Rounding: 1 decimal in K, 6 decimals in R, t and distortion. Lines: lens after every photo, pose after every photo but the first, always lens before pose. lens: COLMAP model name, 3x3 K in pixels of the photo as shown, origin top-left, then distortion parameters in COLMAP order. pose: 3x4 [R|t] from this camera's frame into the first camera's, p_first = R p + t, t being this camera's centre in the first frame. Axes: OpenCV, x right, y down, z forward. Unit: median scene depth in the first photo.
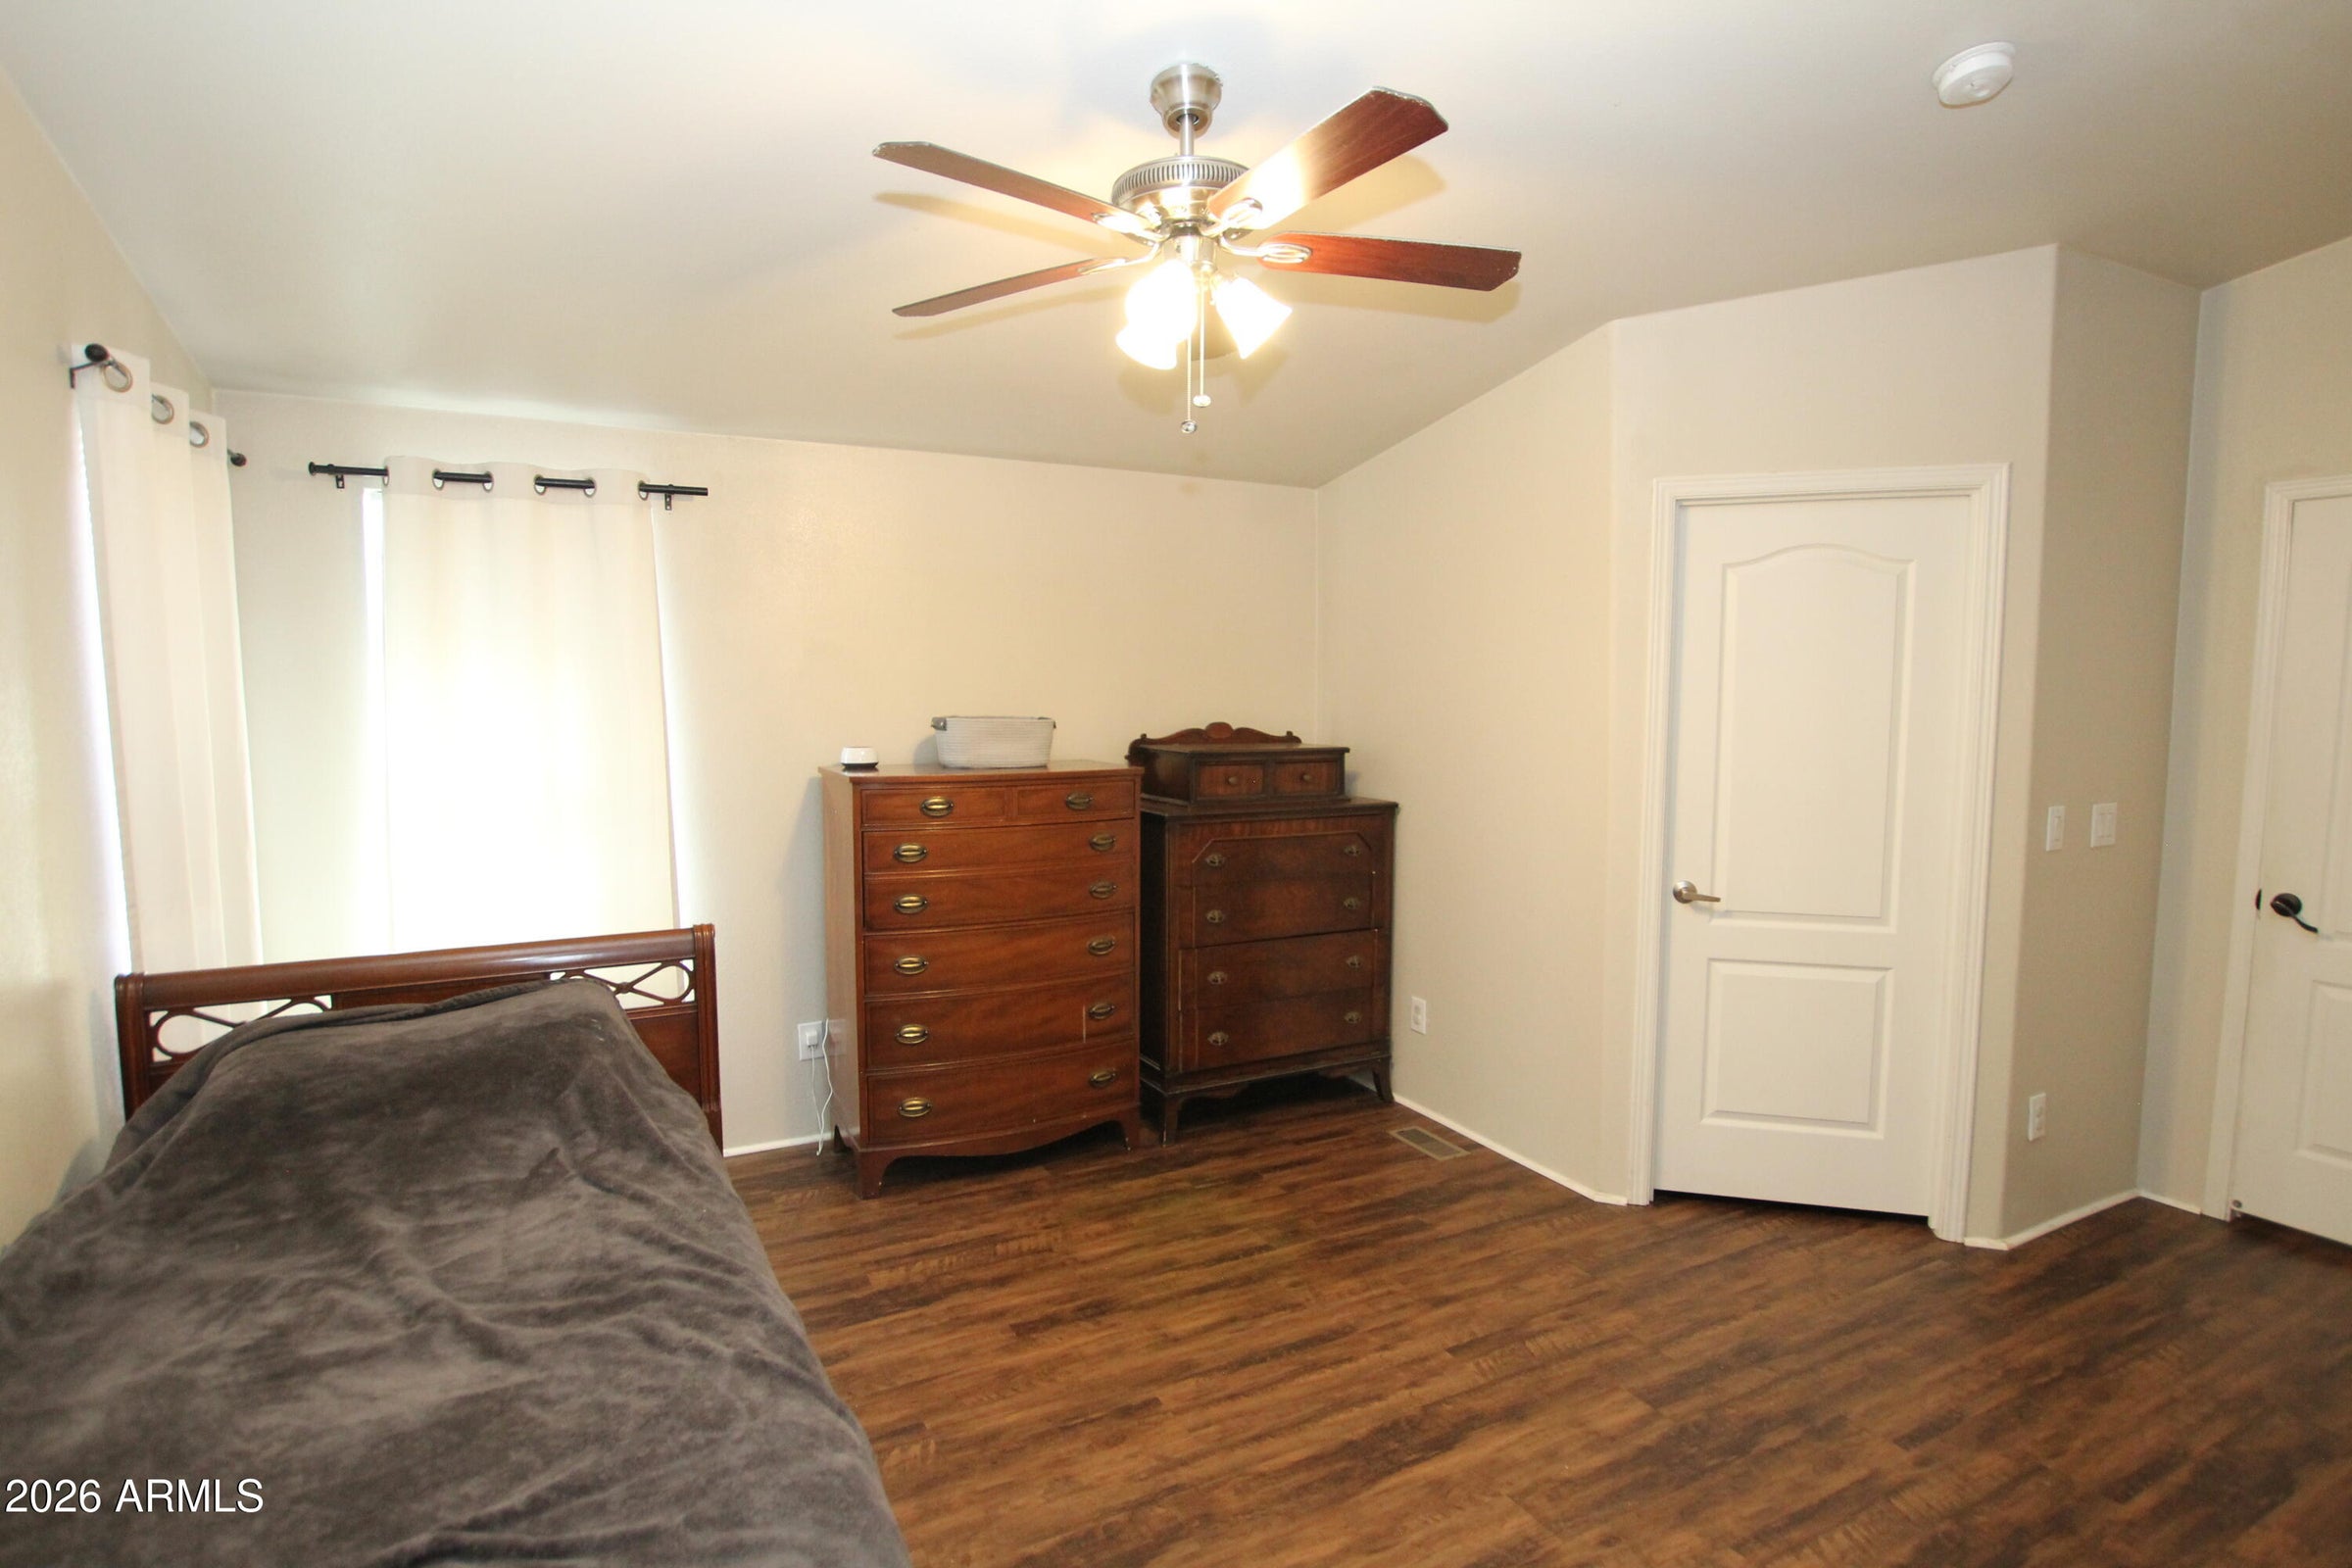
lens RADIAL K [[1203.3, 0, 1185.9], [0, 1203.3, 788.3], [0, 0, 1]] dist [-0.035757, 0.005420]
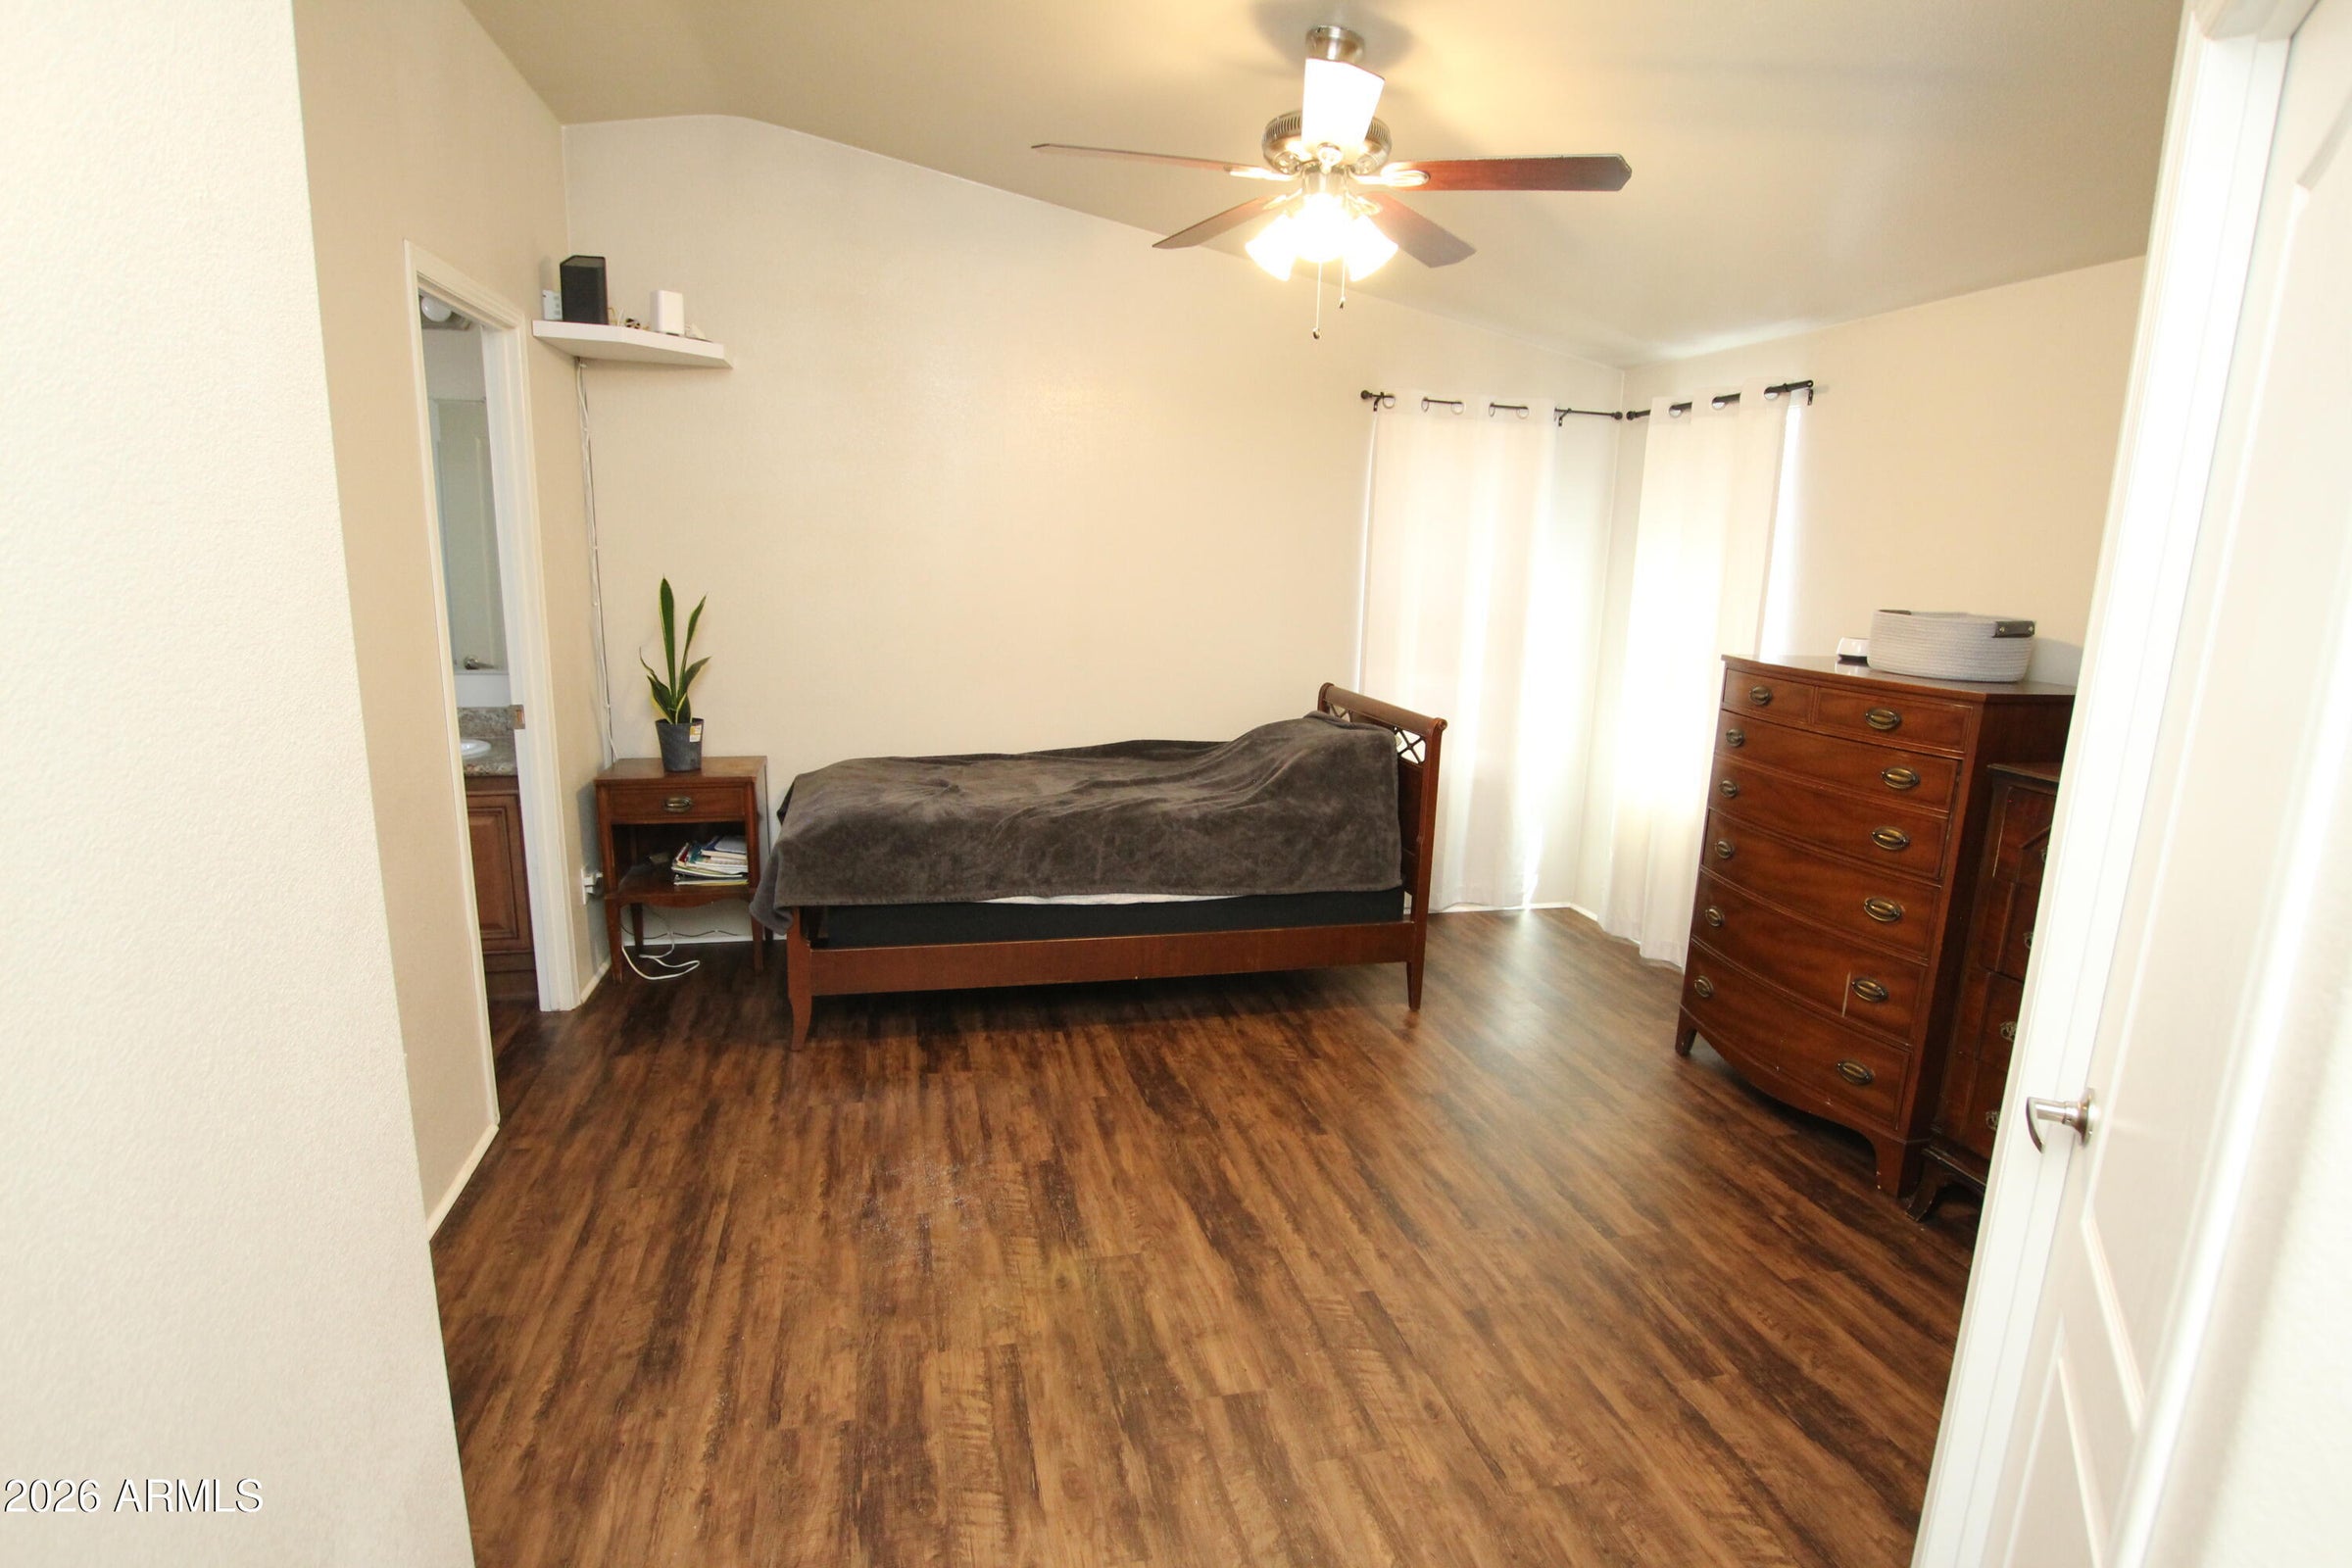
lens RADIAL K [[1203.3, 0, 1186.7], [0, 1203.3, 785.8], [0, 0, 1]] dist [-0.035757, 0.005420]
pose [[-0.254413, 0.175757, -0.950991, 0.978161], [-0.116292, 0.970652, 0.210501, -0.073033], [0.960078, 0.164147, -0.226507, 0.936286]]
